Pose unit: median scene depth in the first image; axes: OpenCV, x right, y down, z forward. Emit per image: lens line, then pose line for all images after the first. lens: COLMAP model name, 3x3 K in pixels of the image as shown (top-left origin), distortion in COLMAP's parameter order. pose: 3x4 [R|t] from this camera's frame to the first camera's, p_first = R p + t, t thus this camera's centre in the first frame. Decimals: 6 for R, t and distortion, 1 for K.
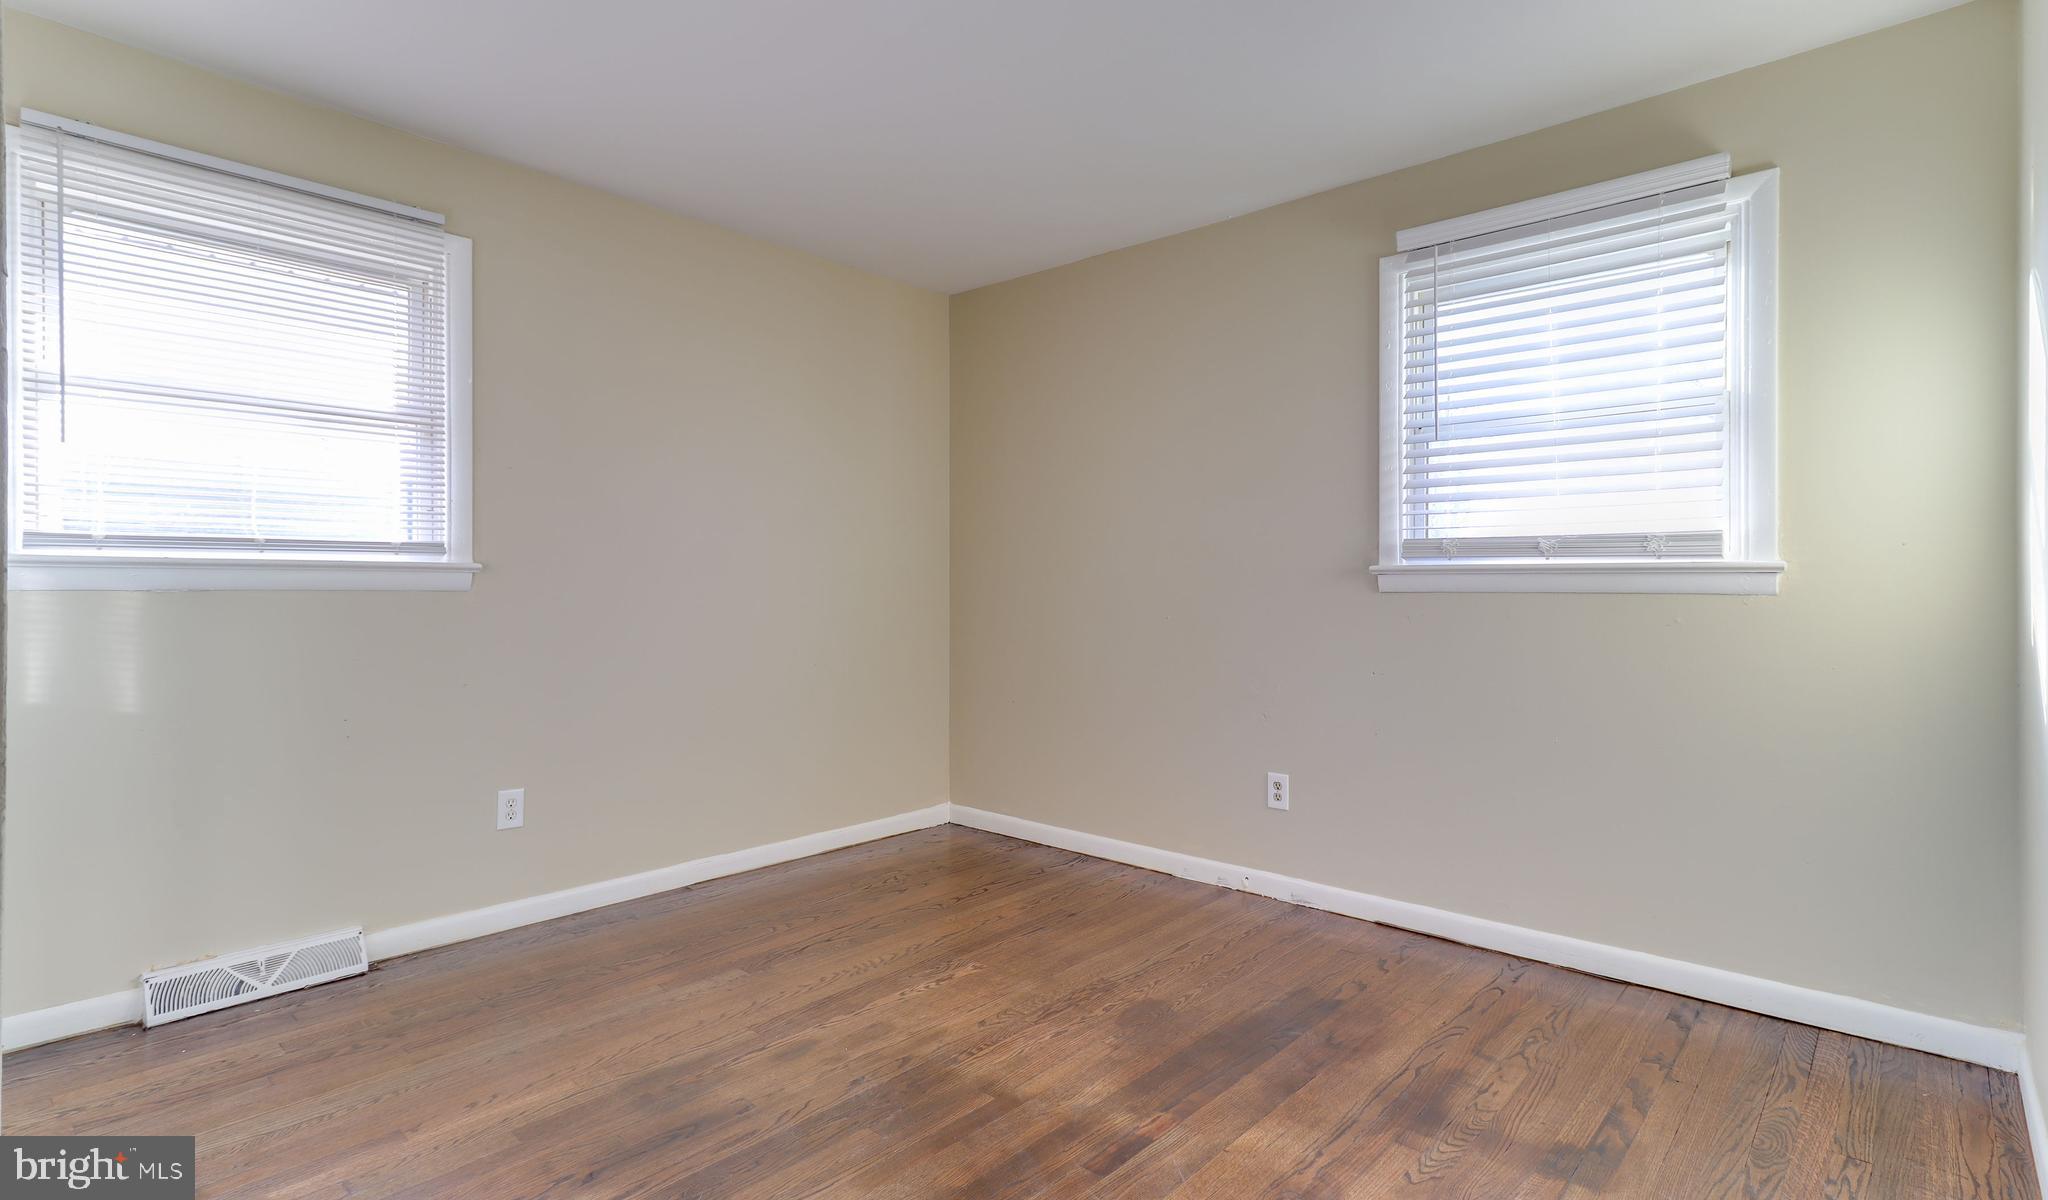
lens RADIAL K [[979.9, 0, 1024.0], [0, 979.9, 600.0], [0, 0, 1]] dist [0.011127, 0.000096]
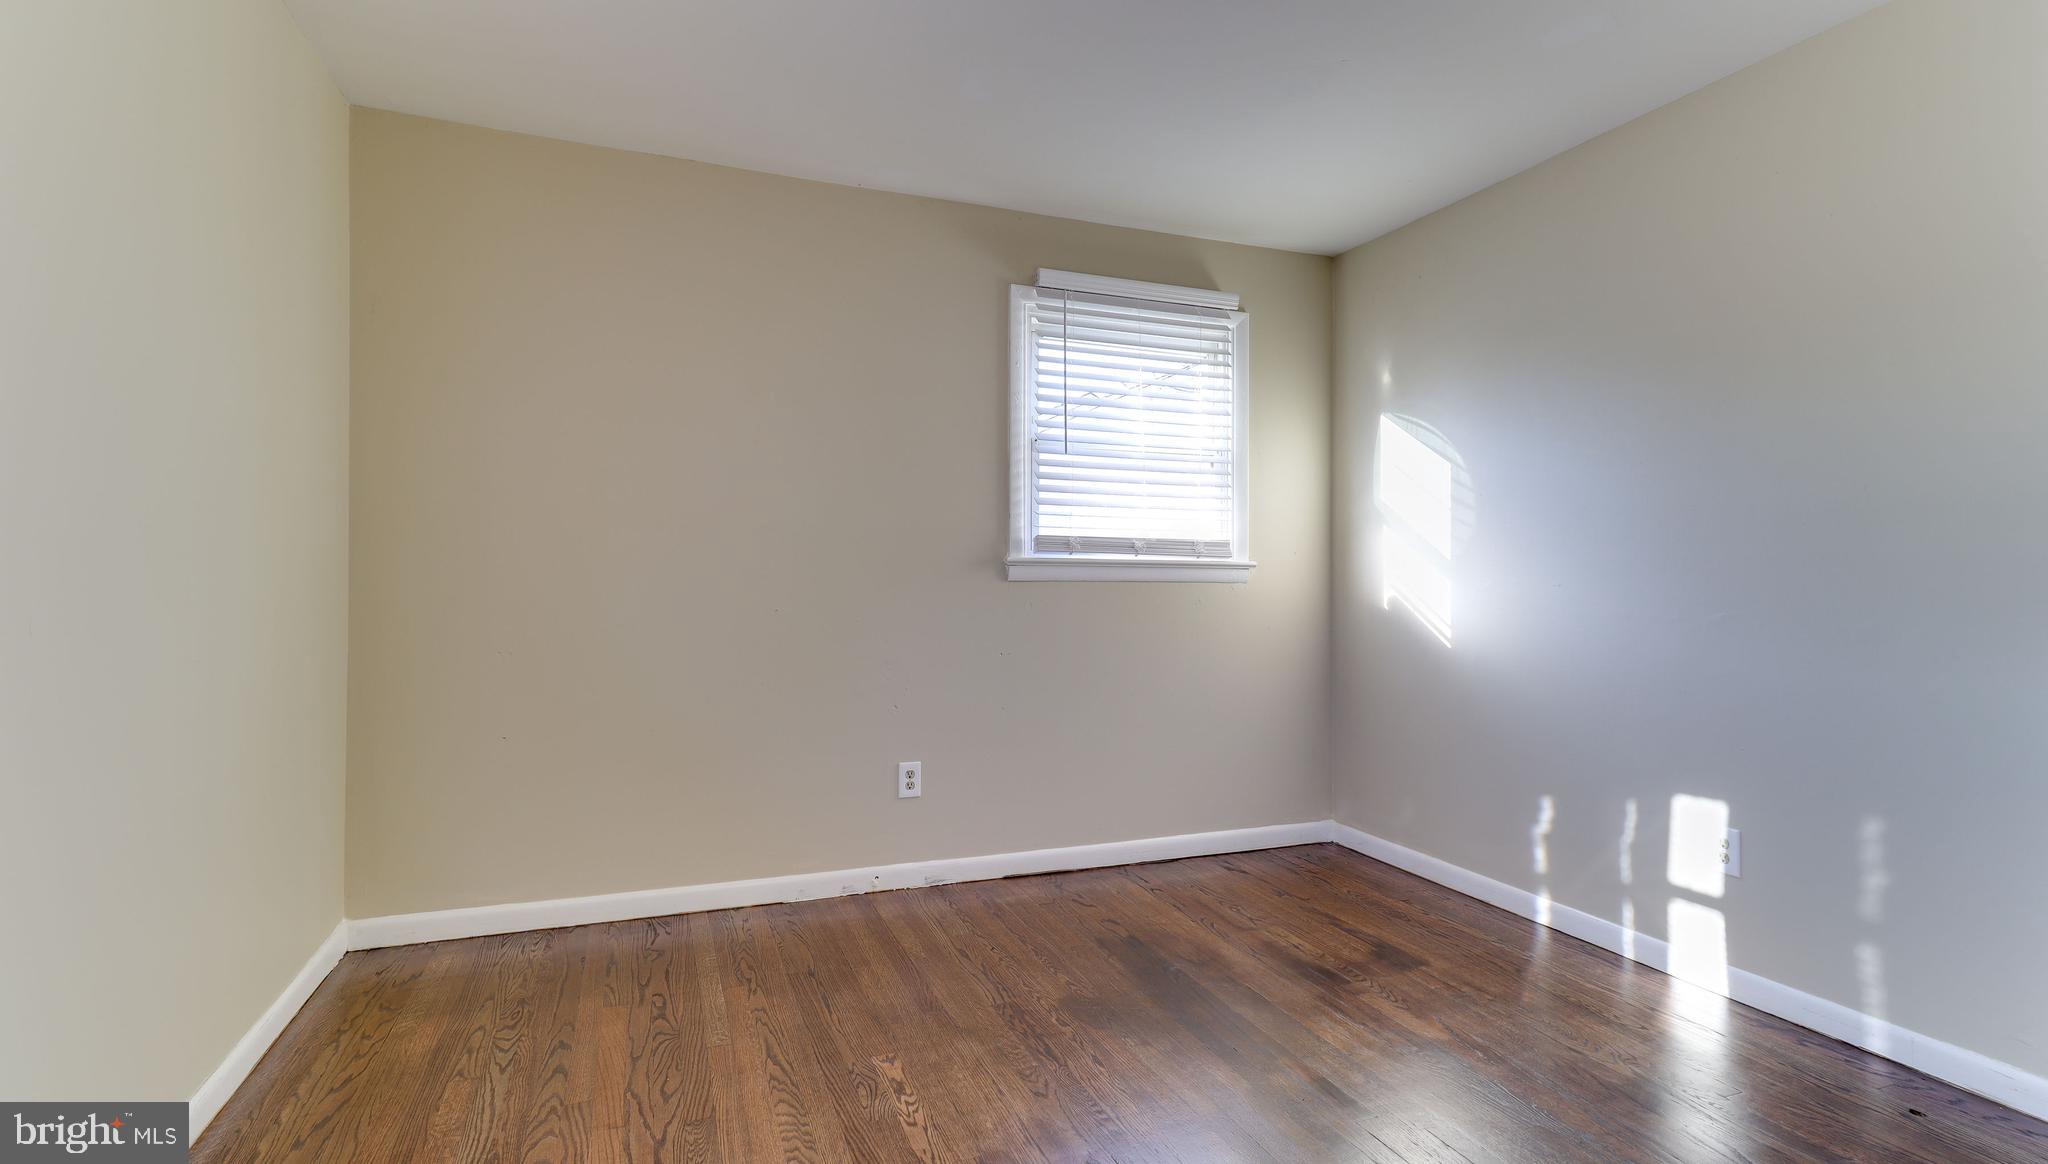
lens RADIAL K [[955.2, 0, 1029.8], [0, 955.2, 577.0], [0, 0, 1]] dist [0.013648, -0.000184]
pose [[0.460087, 0.001498, 0.887873, -0.642316], [0.004369, 0.999983, -0.003951, -0.008704], [-0.887863, 0.005697, 0.460072, 0.515264]]
